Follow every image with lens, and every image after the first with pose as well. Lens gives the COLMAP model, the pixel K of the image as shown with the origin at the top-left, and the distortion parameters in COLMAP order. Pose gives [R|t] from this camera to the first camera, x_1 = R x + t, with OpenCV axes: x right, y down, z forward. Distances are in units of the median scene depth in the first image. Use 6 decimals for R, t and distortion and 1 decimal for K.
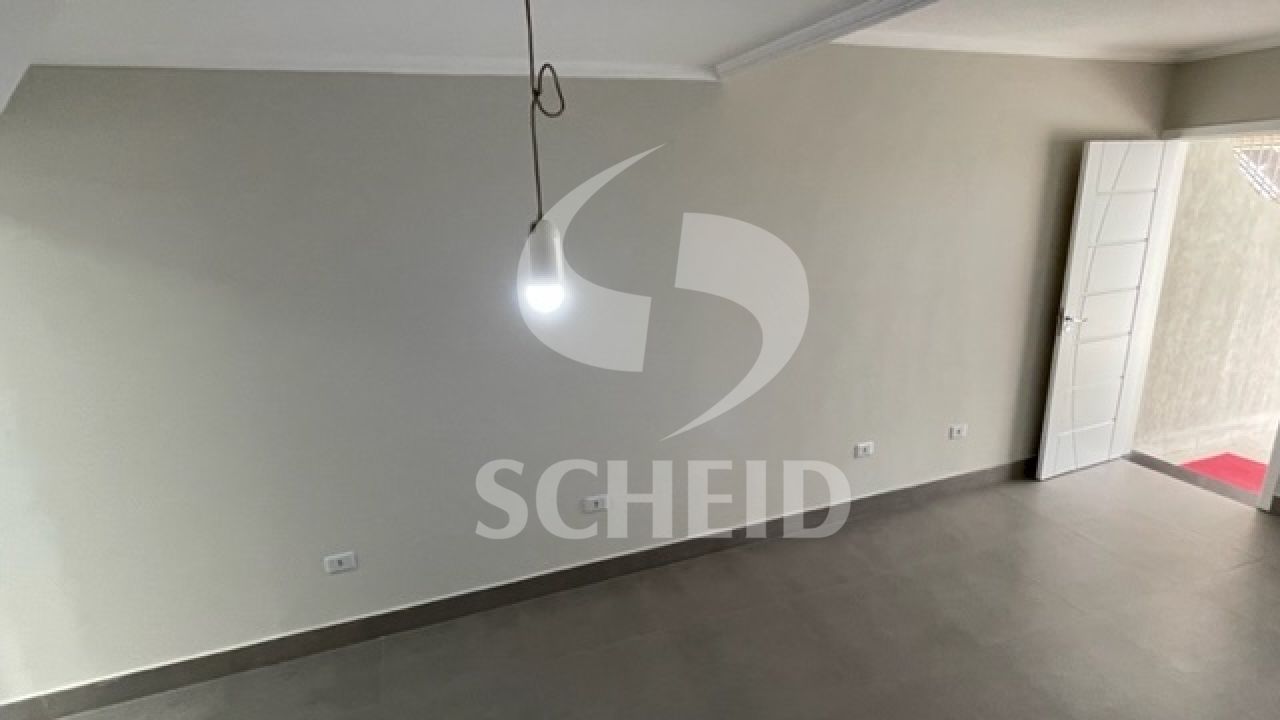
lens RADIAL K [[642.7, 0, 640.0], [0, 642.7, 360.0], [0, 0, 1]] dist [0.001206, 0.000862]
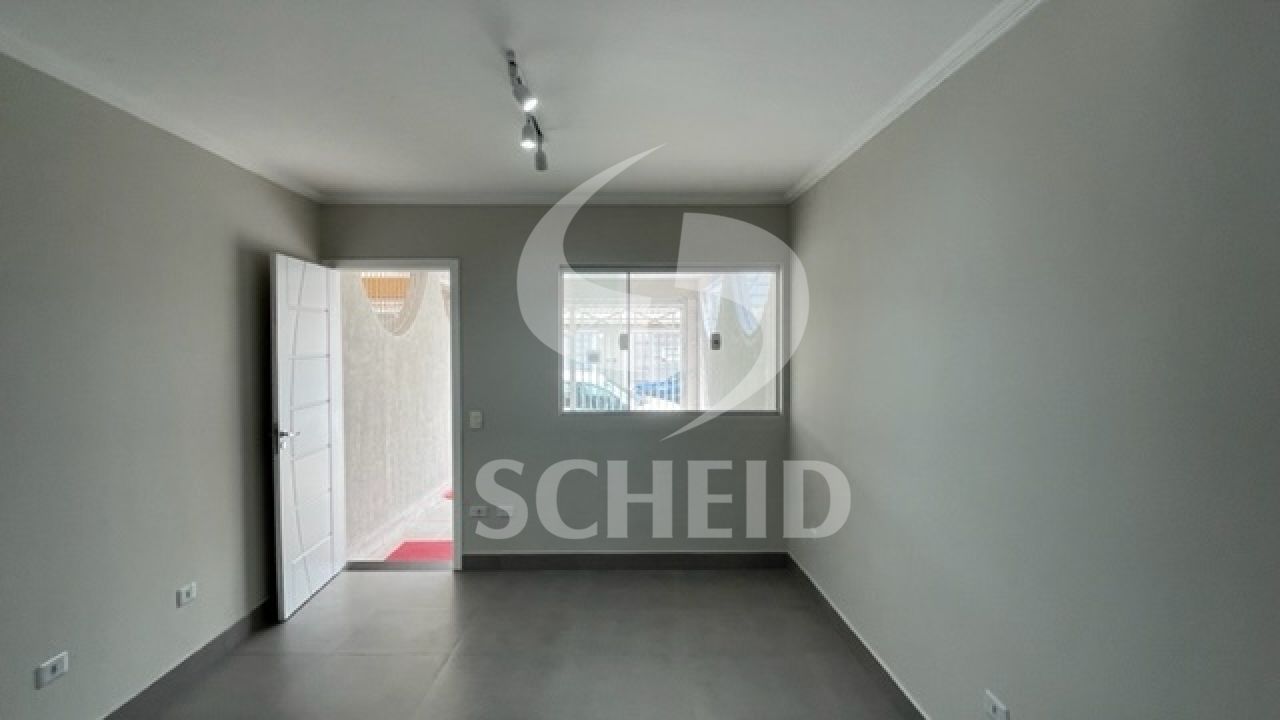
lens RADIAL K [[642.7, 0, 640.0], [0, 642.7, 360.0], [0, 0, 1]] dist [0.001206, 0.000862]
pose [[0.334131, 0.003231, 0.942521, -0.043828], [0.241122, 0.966424, -0.088792, 0.038096], [-0.911162, 0.256931, 0.322133, 0.182729]]
